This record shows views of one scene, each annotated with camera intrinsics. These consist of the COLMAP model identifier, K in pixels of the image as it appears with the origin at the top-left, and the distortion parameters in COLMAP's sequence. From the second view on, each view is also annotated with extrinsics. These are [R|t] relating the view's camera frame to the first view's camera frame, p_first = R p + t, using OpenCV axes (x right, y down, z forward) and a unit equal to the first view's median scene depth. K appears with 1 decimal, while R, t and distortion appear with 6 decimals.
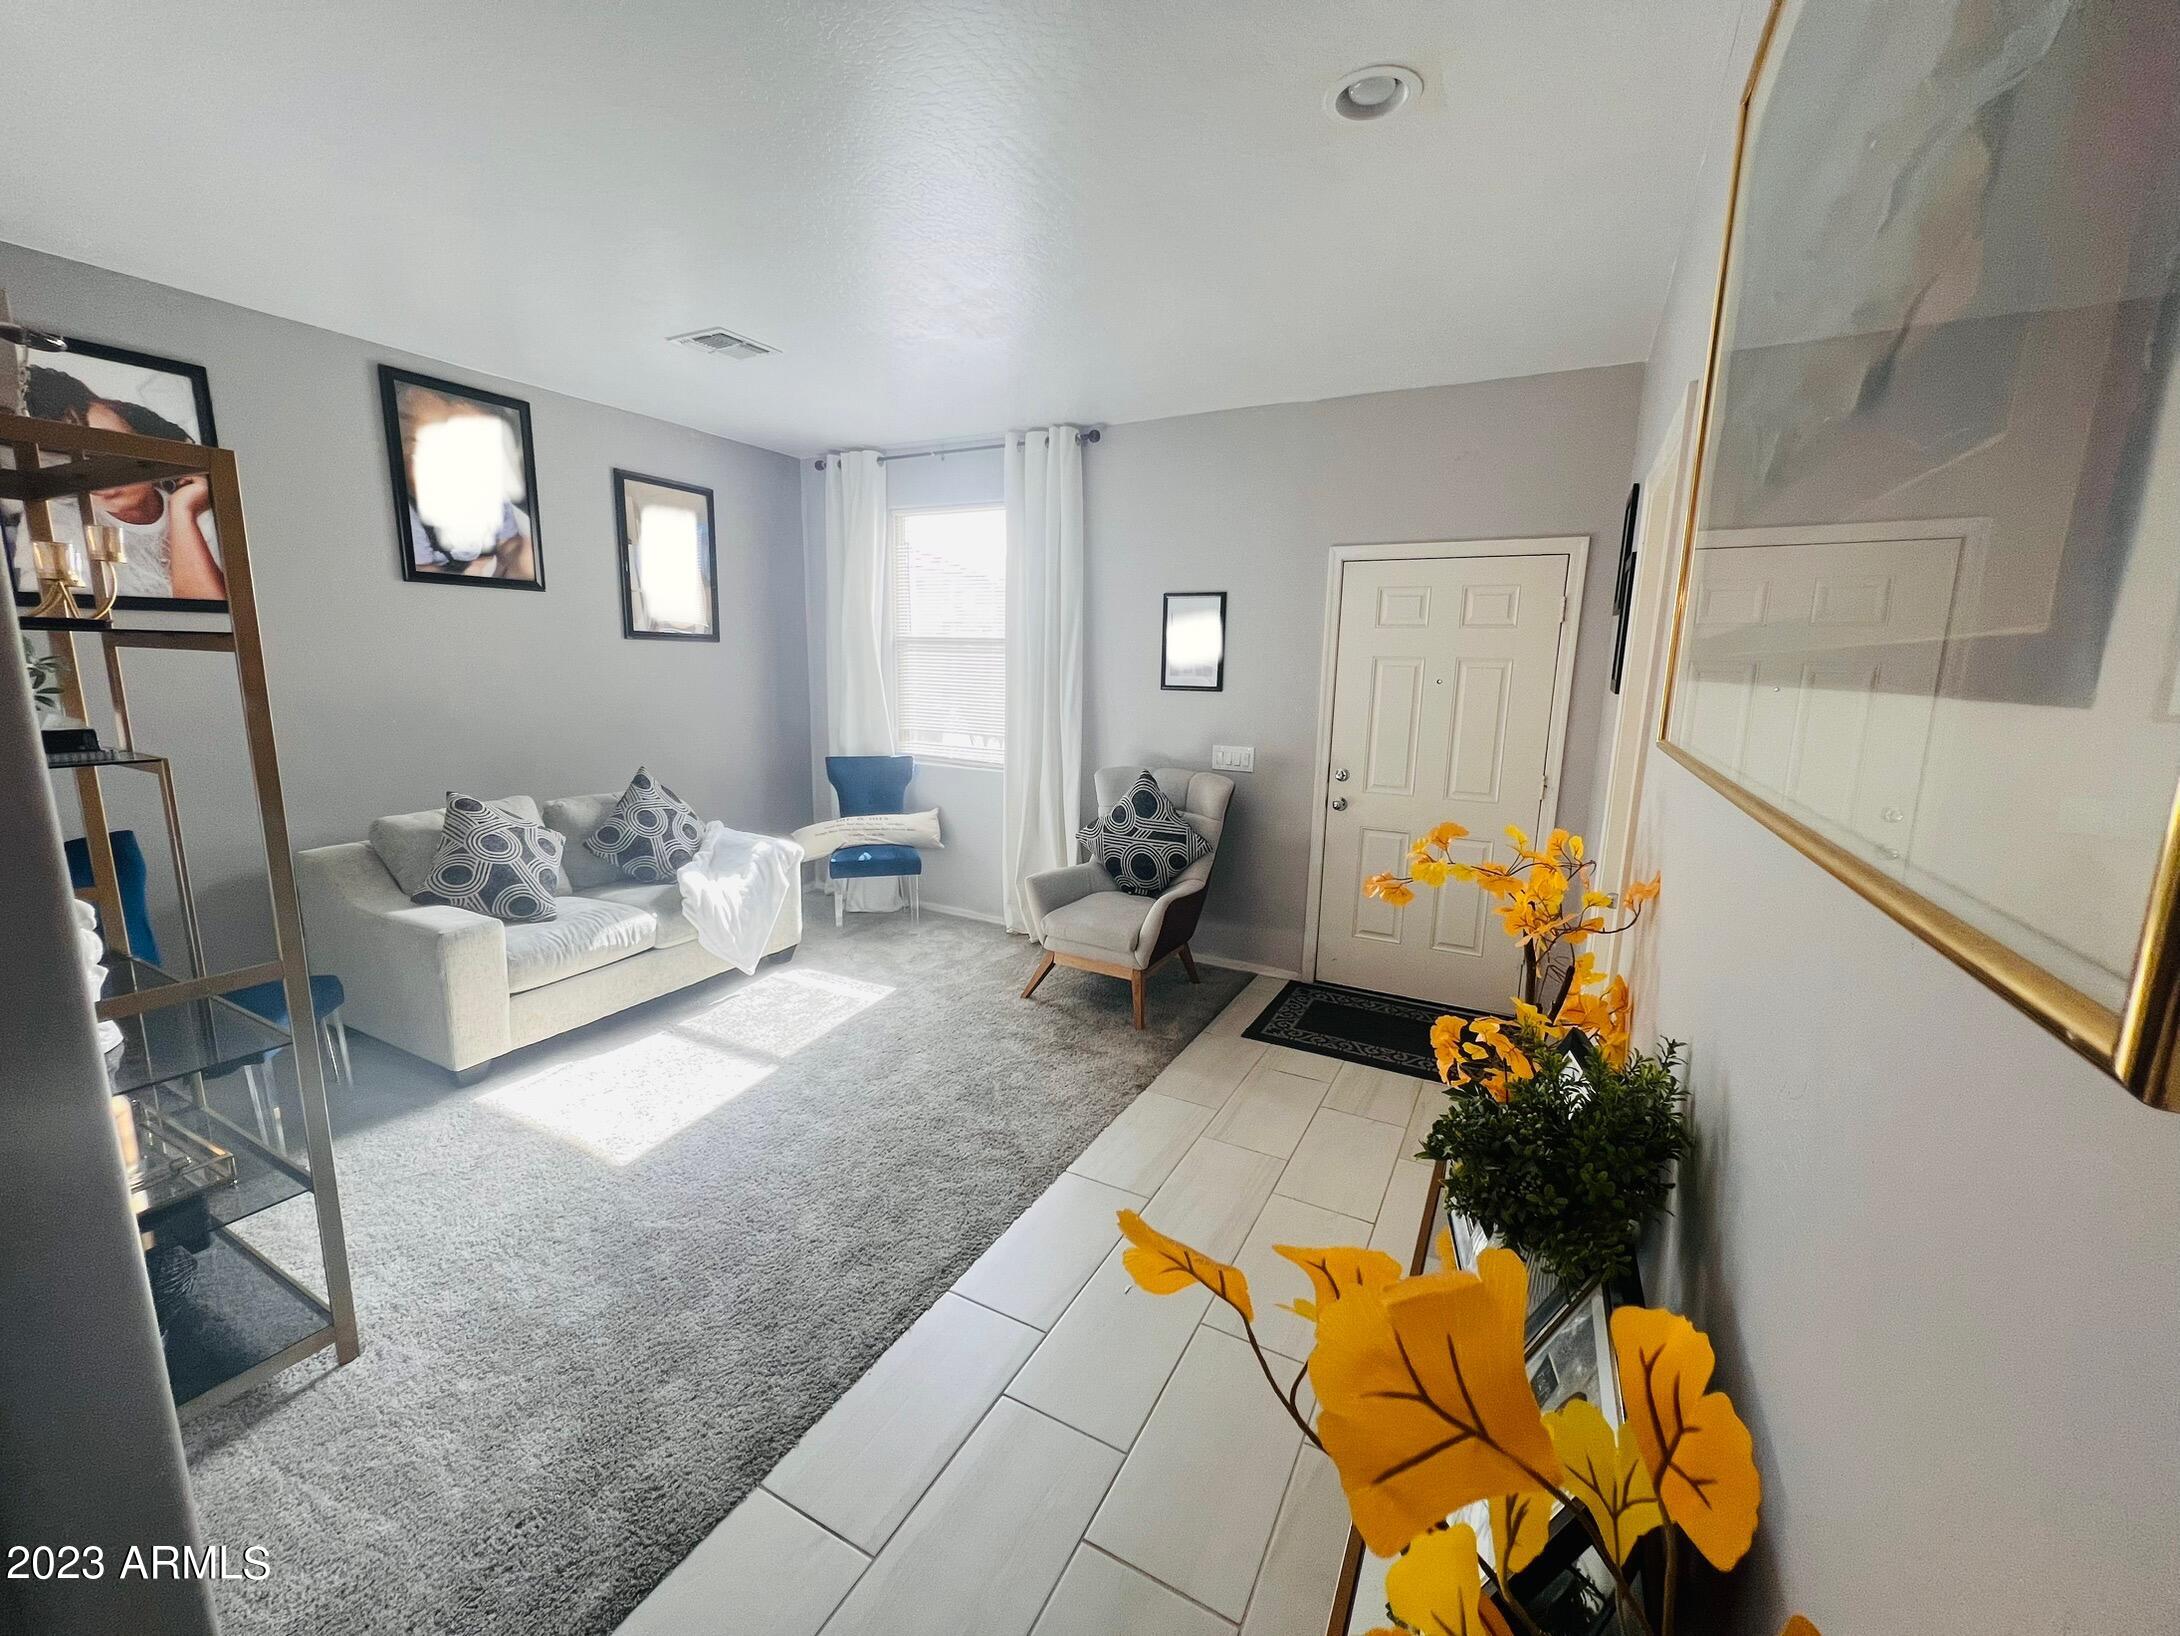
lens RADIAL K [[866.9, 0, 1082.1], [0, 866.9, 814.8], [0, 0, 1]] dist [-0.000517, -0.000110]
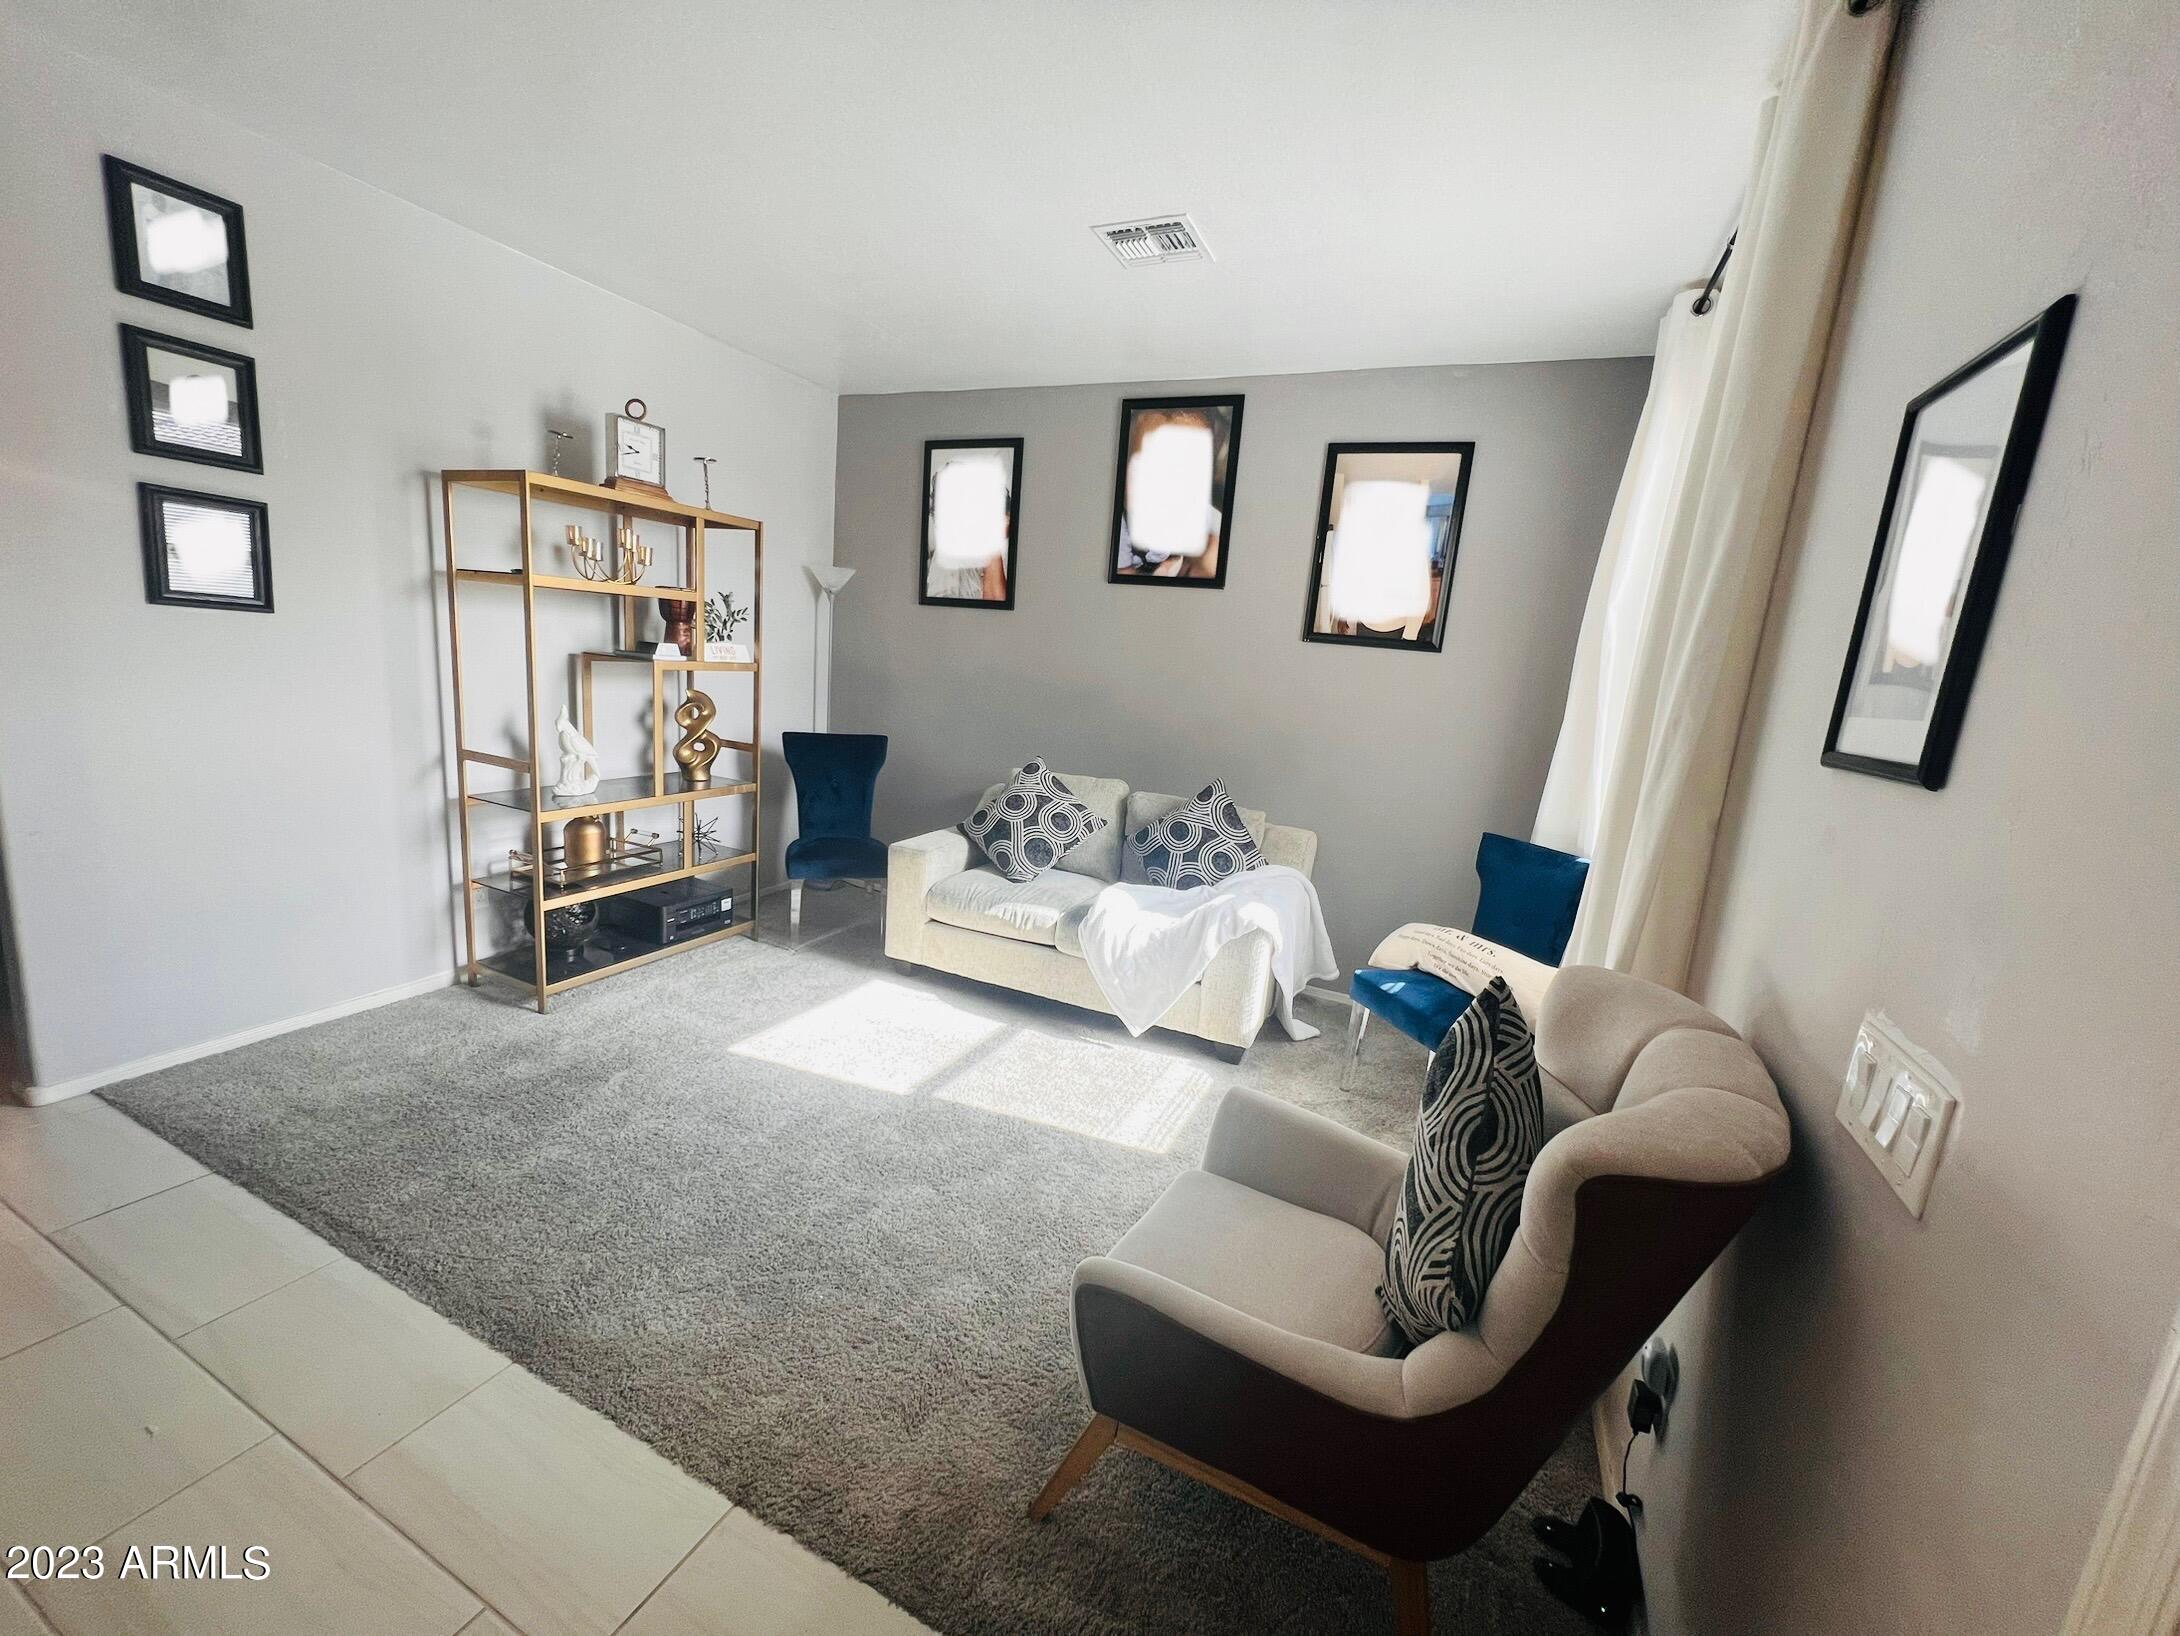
lens RADIAL K [[866.9, 0, 1082.1], [0, 866.9, 814.8], [0, 0, 1]] dist [-0.000517, -0.000110]
pose [[0.068194, 0.169714, -0.983131, 0.404778], [-0.258414, 0.954800, 0.146898, -0.128035], [0.963624, 0.244037, 0.108968, 0.877161]]
